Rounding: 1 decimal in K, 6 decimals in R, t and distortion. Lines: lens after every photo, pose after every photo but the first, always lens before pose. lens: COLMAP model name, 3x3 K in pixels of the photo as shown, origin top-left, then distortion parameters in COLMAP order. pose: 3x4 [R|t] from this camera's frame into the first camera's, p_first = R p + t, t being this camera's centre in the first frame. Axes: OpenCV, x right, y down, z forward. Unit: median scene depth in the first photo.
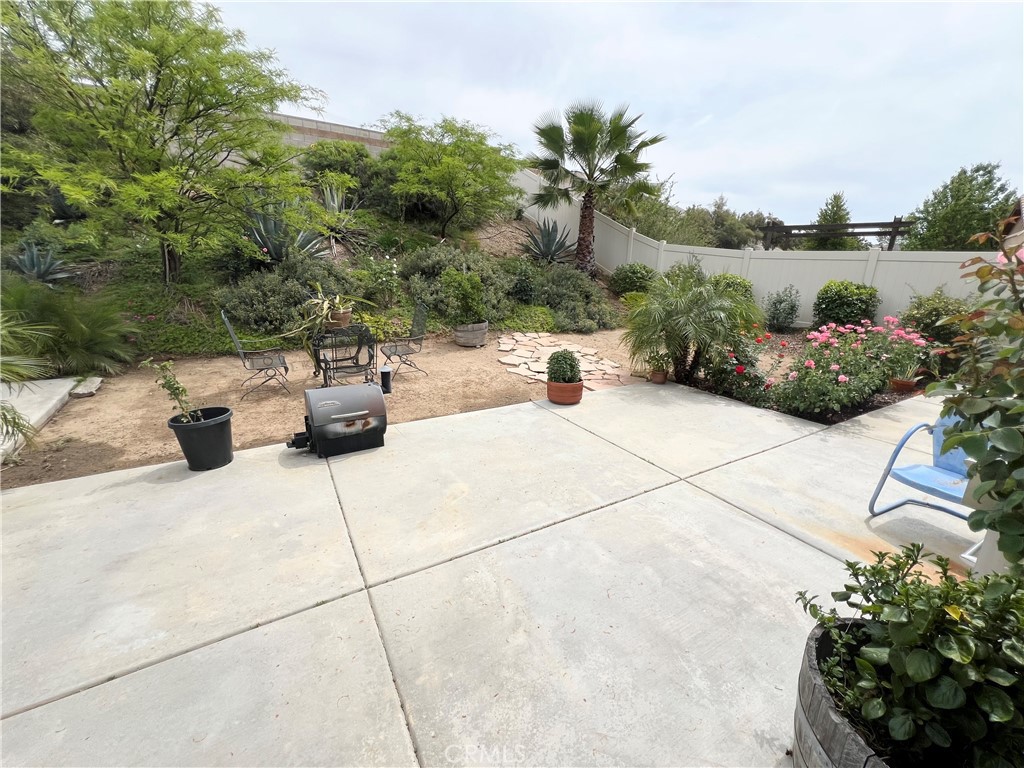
lens RADIAL K [[411.3, 0, 513.5], [0, 411.3, 383.6], [0, 0, 1]] dist [0.001197, -0.000044]
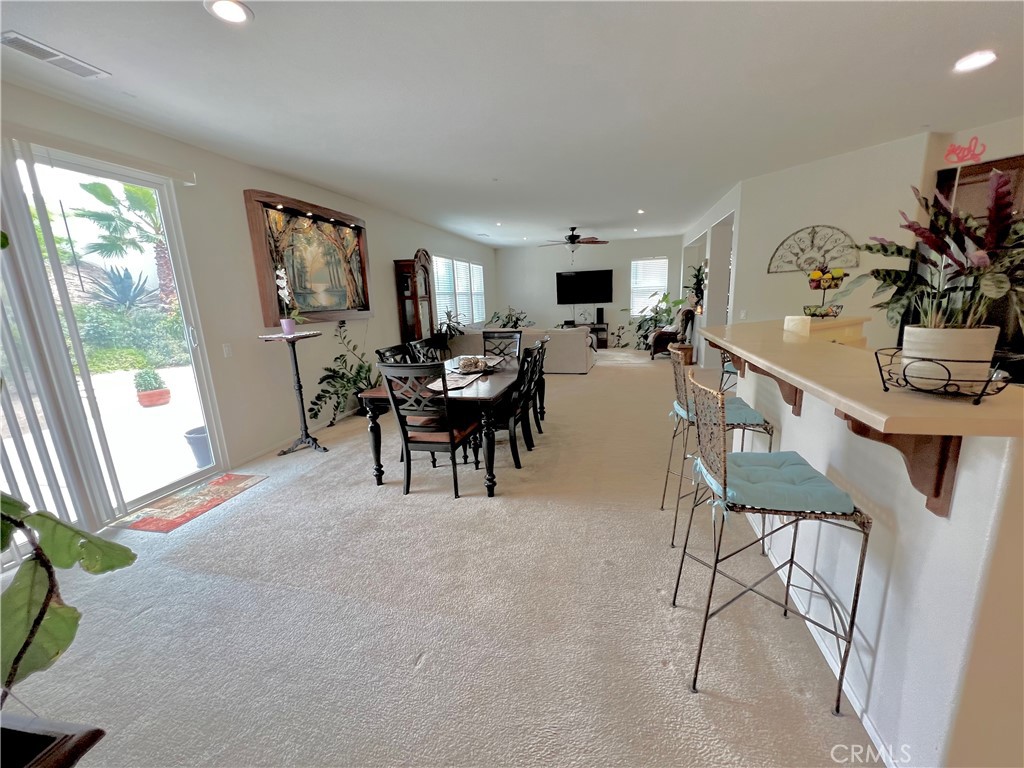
lens RADIAL K [[411.3, 0, 511.8], [0, 411.3, 385.4], [0, 0, 1]] dist [0.001197, -0.000044]
pose [[0.683963, -0.175396, 0.708118, -0.044968], [0.236371, 0.971585, 0.012347, 0.245686], [-0.690162, 0.158933, 0.705986, -0.819488]]
